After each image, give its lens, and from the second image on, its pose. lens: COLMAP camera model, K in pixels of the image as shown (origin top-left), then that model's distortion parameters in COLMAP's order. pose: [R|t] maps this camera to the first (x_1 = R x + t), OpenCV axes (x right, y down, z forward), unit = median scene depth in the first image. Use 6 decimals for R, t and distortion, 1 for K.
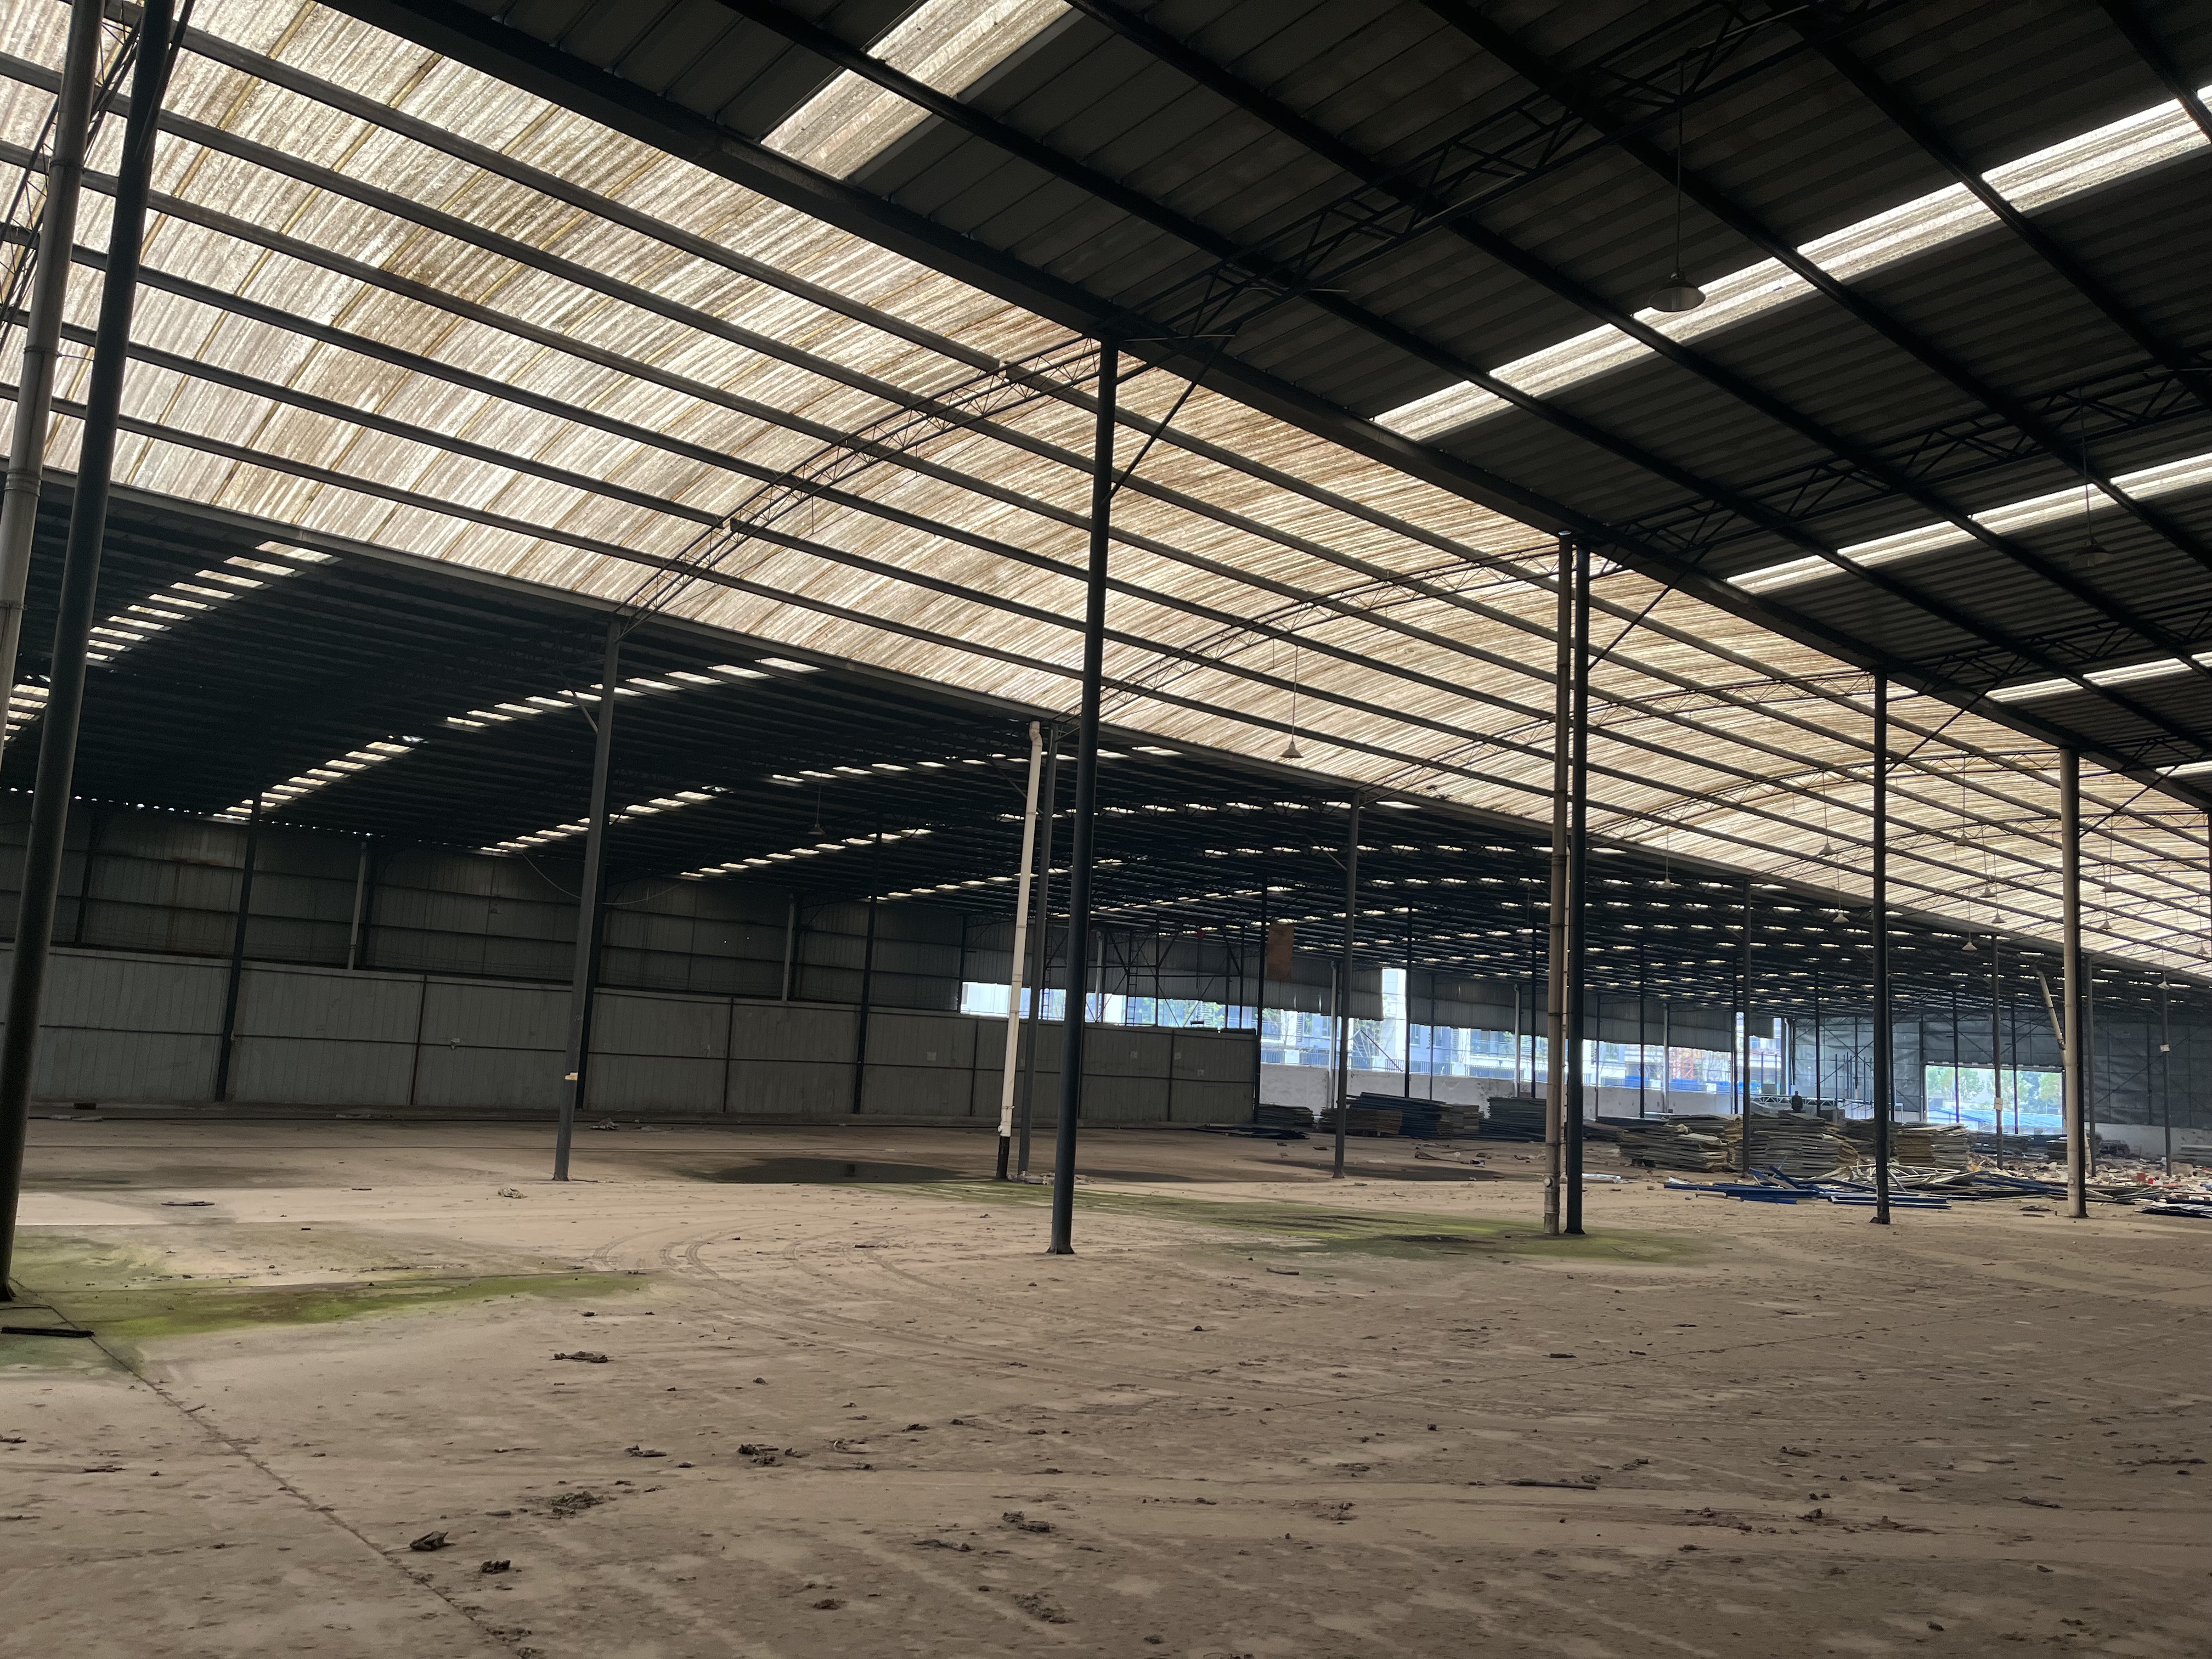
lens RADIAL K [[1654.2, 0, 1118.0], [0, 1654.2, 835.8], [0, 0, 1]] dist [0.105235, -0.136423]
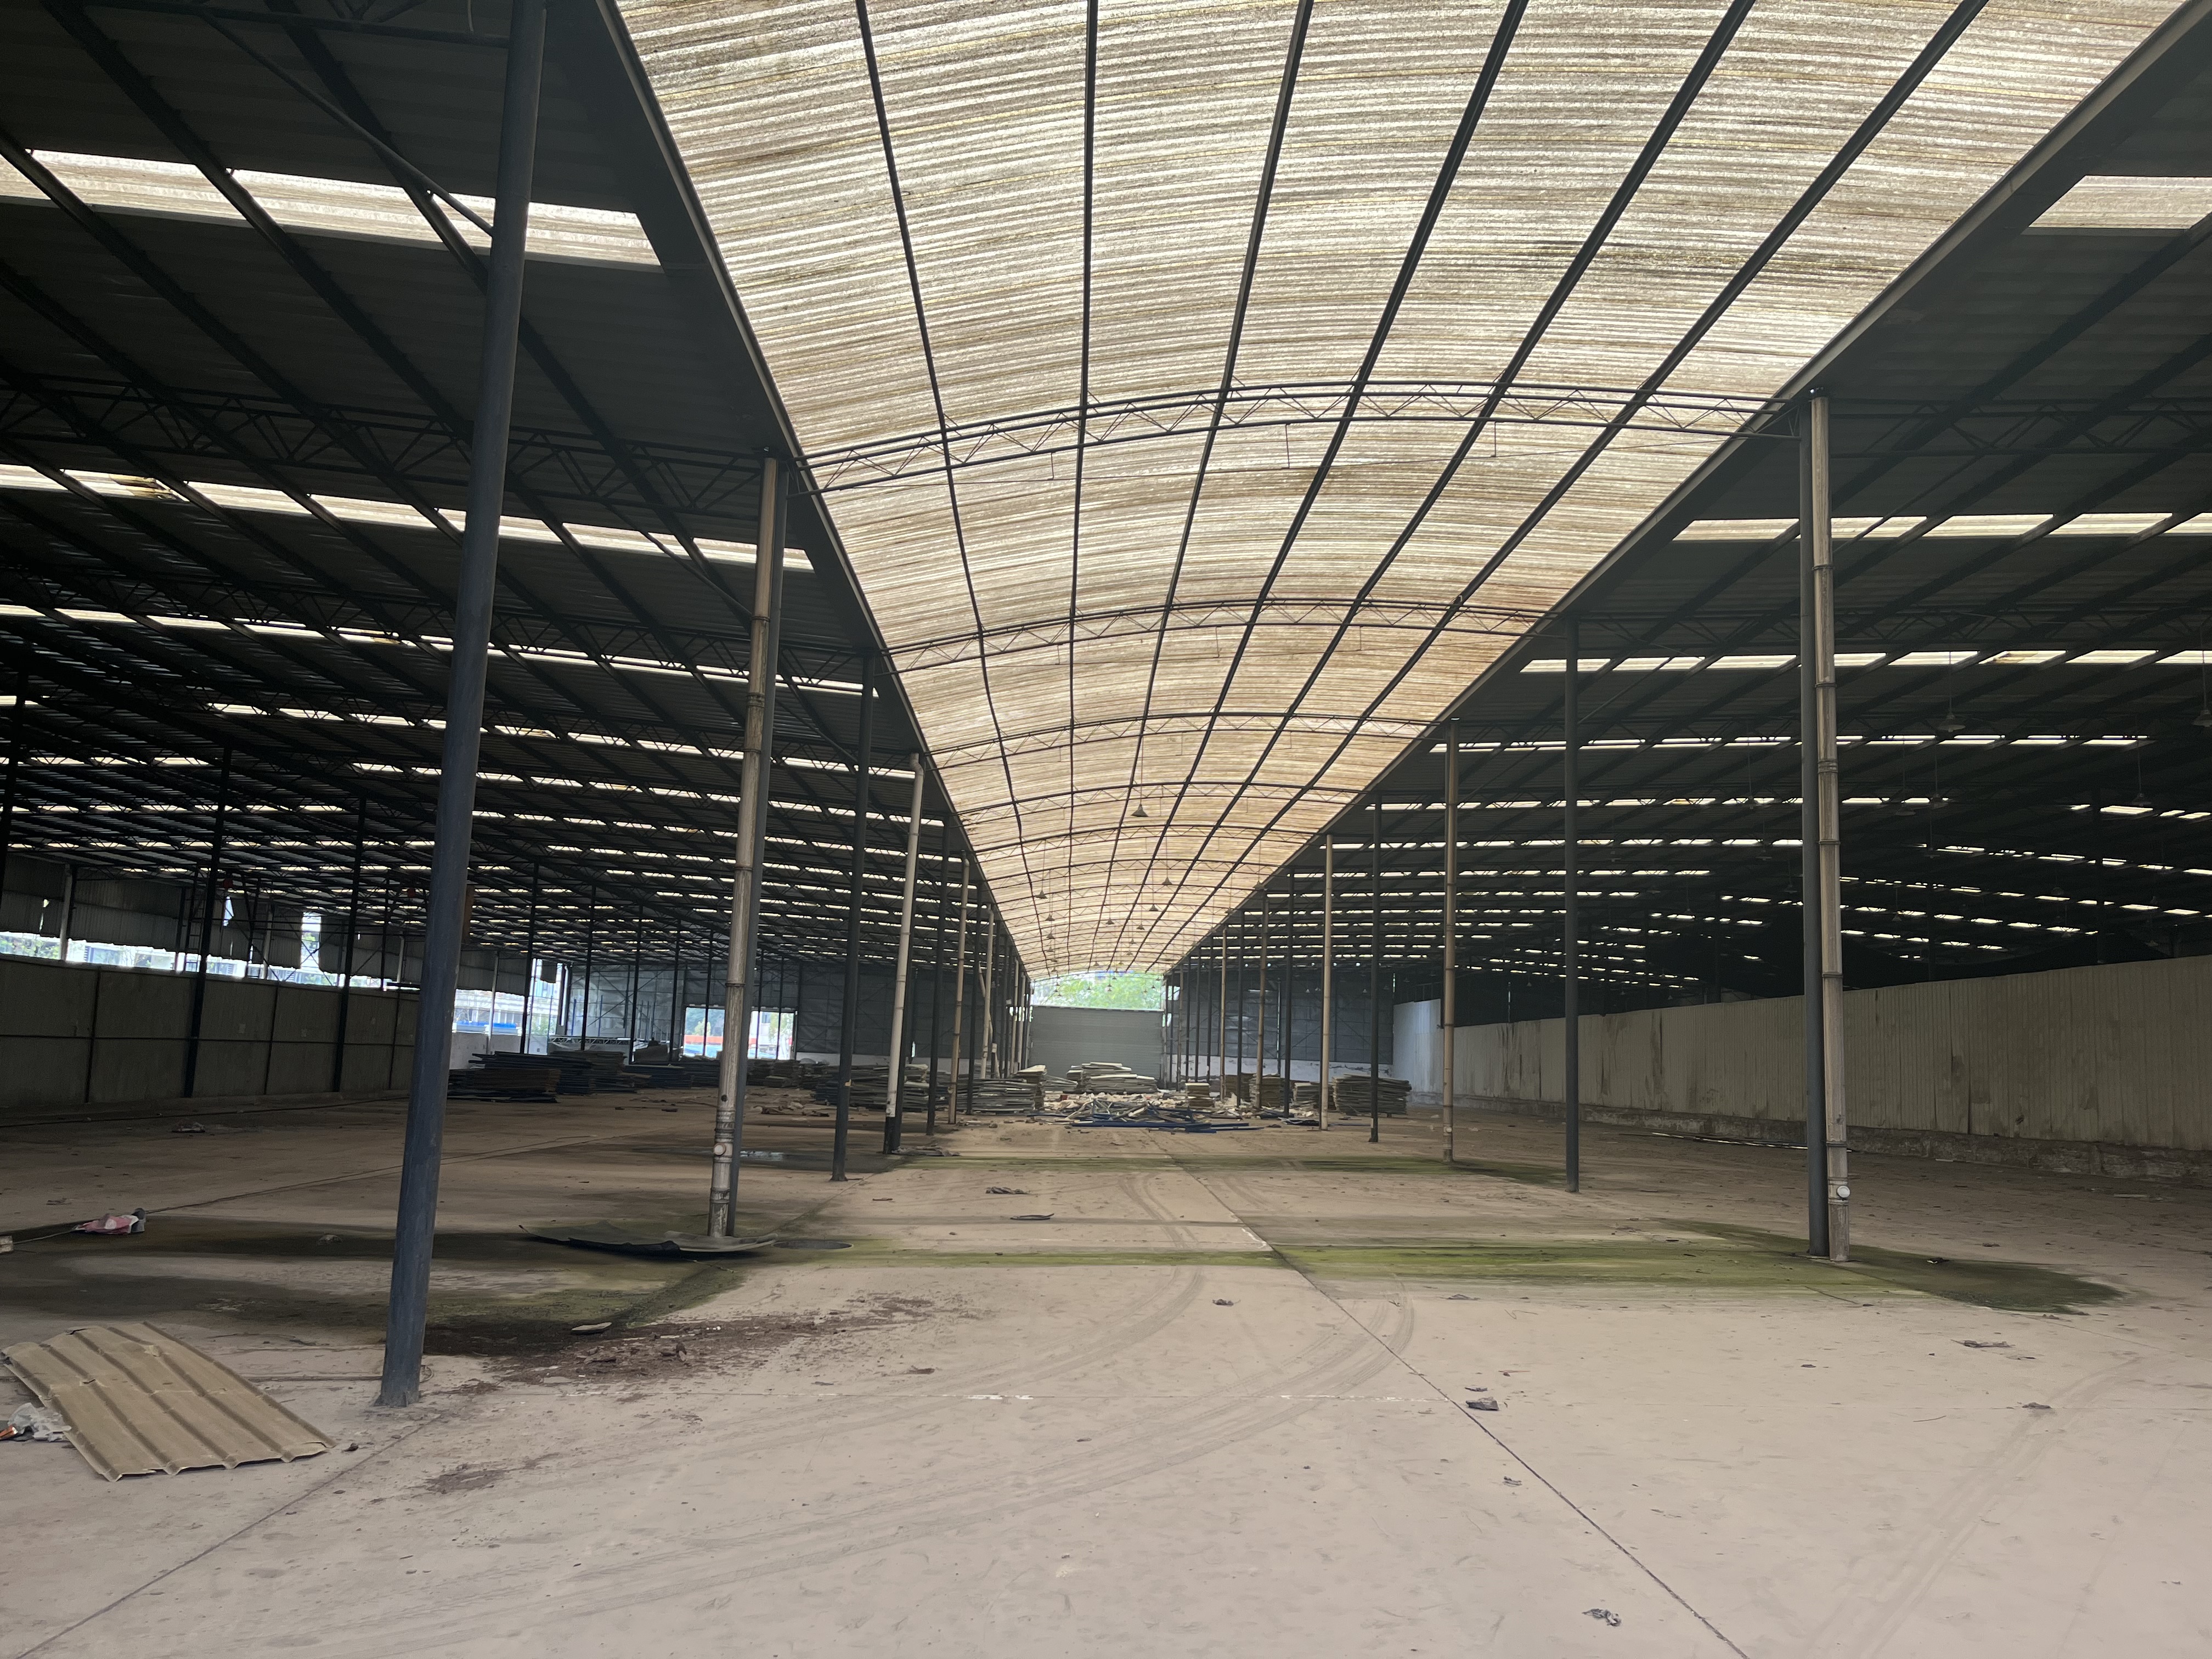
lens RADIAL K [[1654.2, 0, 1118.0], [0, 1654.2, 835.8], [0, 0, 1]] dist [0.105235, -0.136423]
pose [[0.636215, 0.078898, 0.767467, -0.375365], [-0.112030, 0.993661, -0.009280, -0.006913], [-0.763335, -0.080075, 0.641021, 0.076861]]
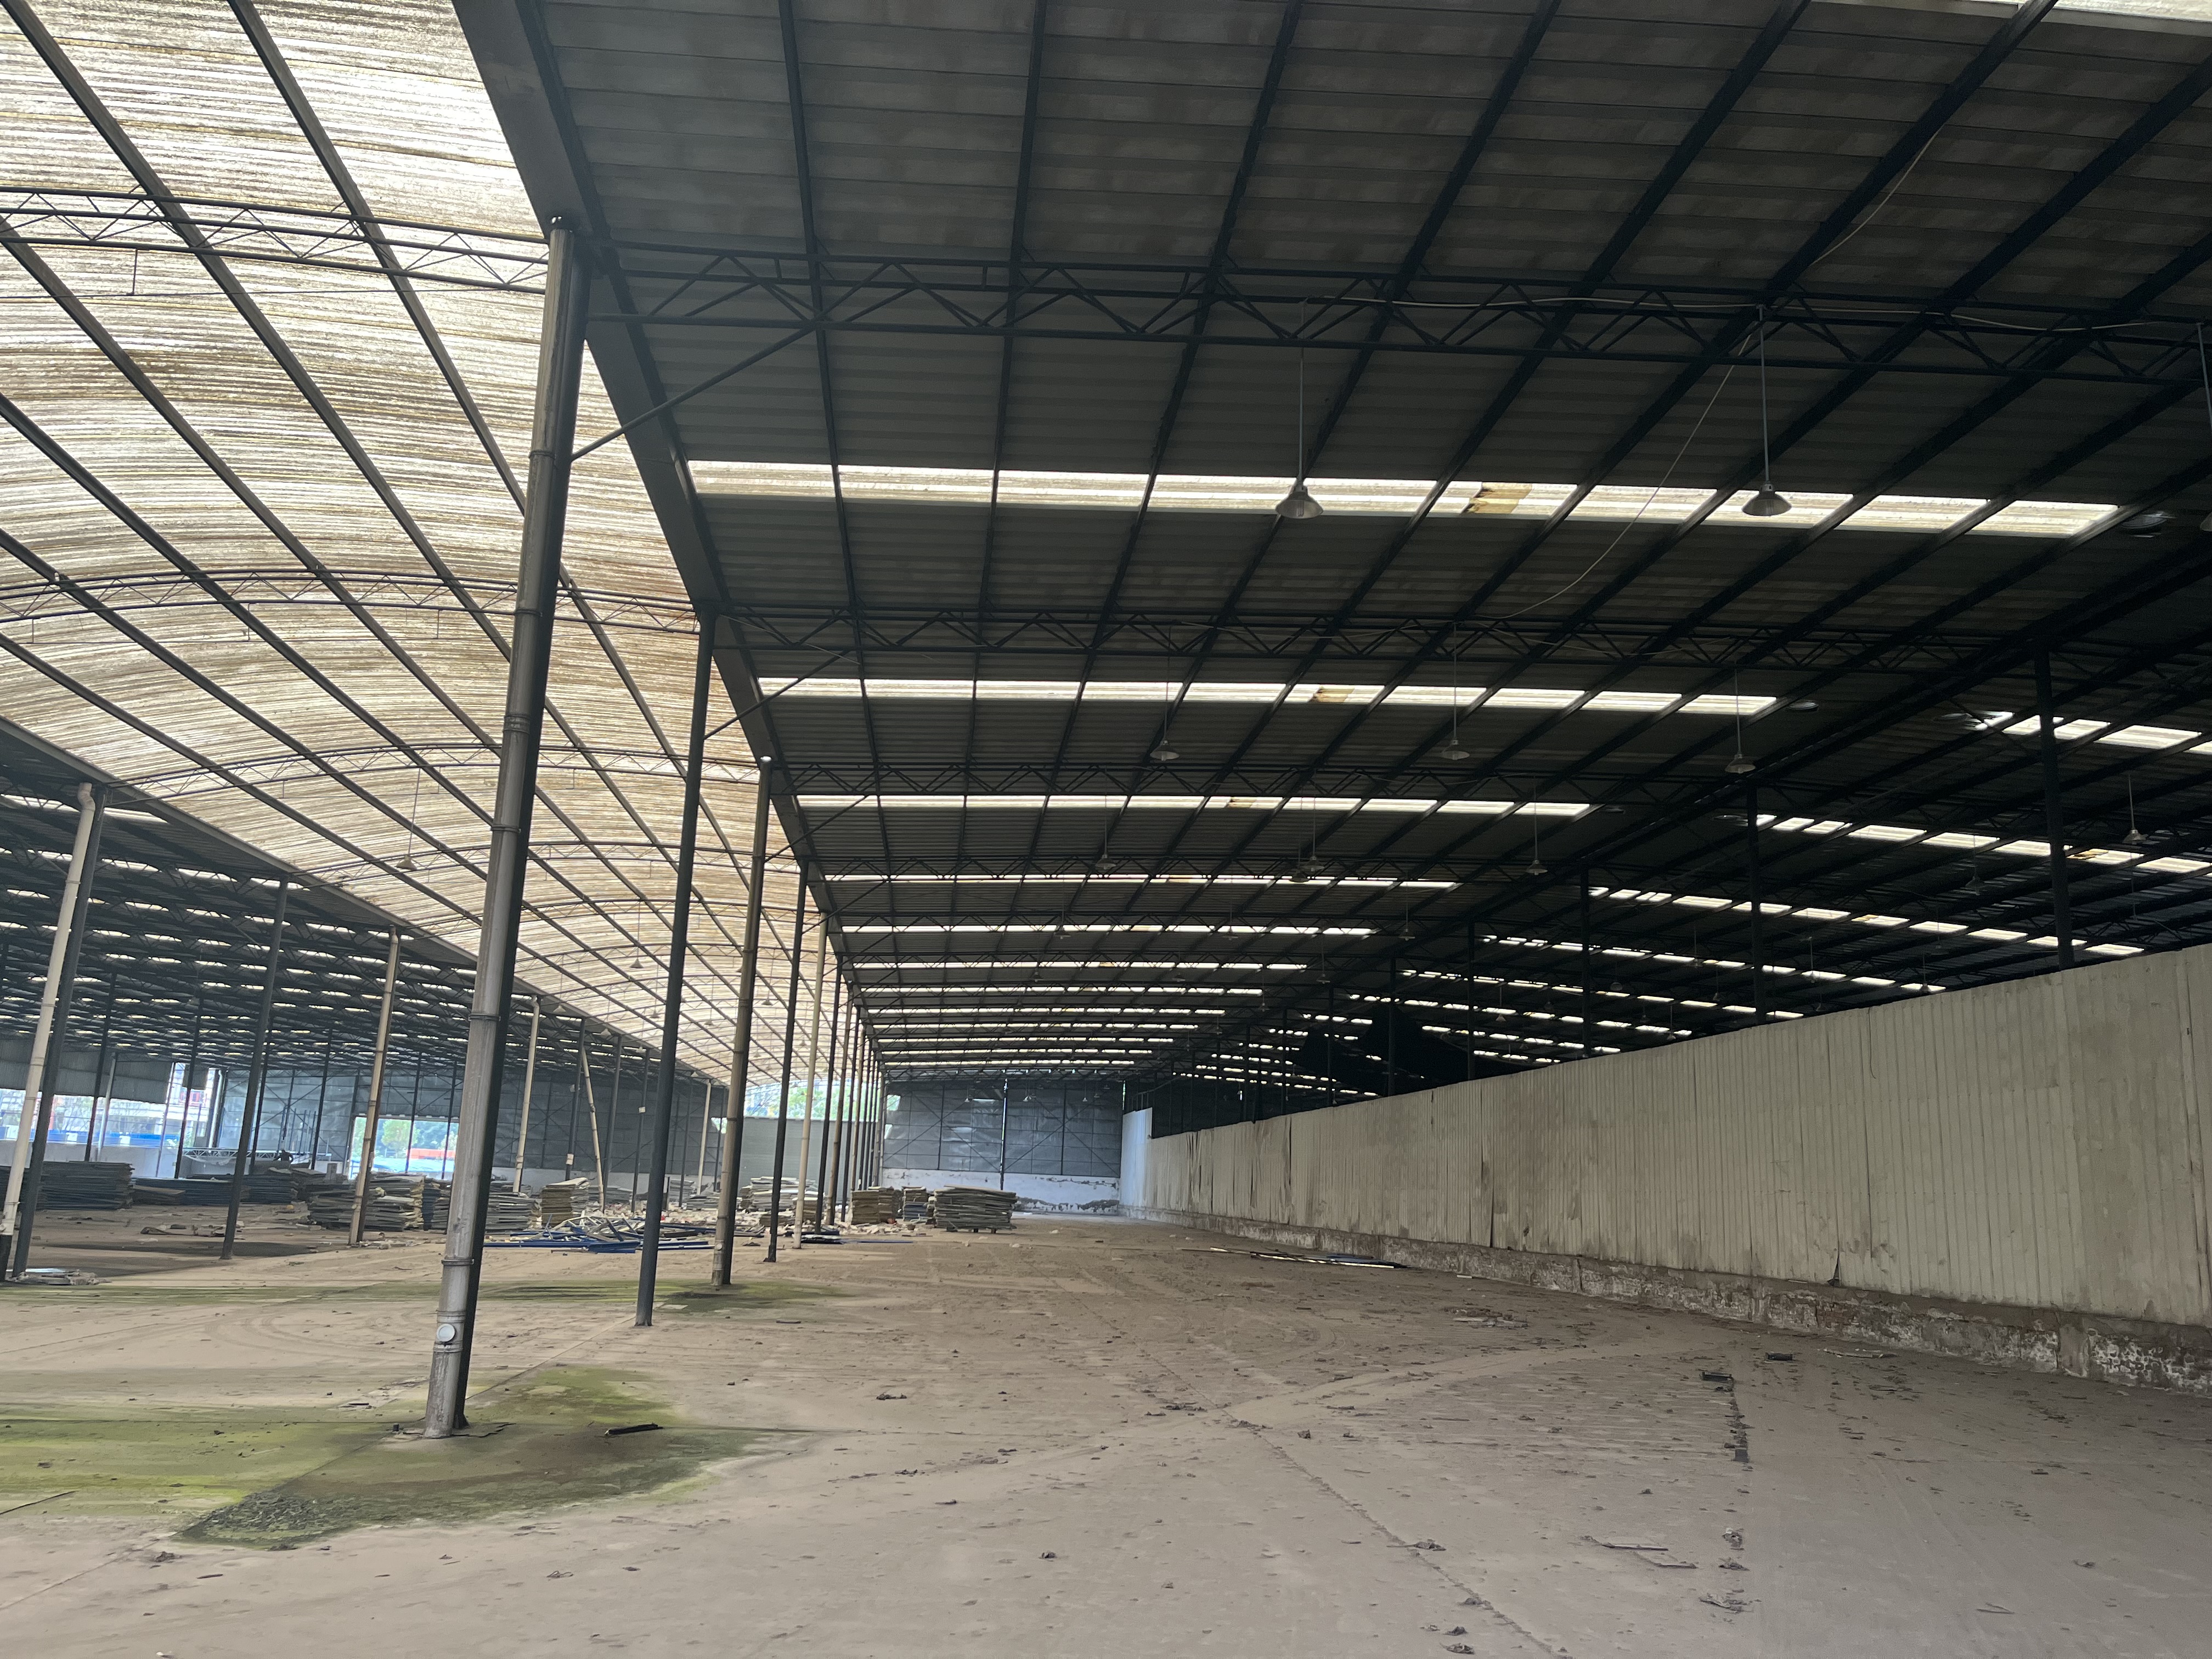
lens RADIAL K [[1654.4, 0, 1106.0], [0, 1654.4, 829.5], [0, 0, 1]] dist [0.037754, -0.001195]
pose [[0.575899, 0.144673, 0.804618, -0.213089], [-0.122384, 0.988383, -0.090120, -0.012547], [-0.808308, -0.046572, 0.586914, -0.003789]]
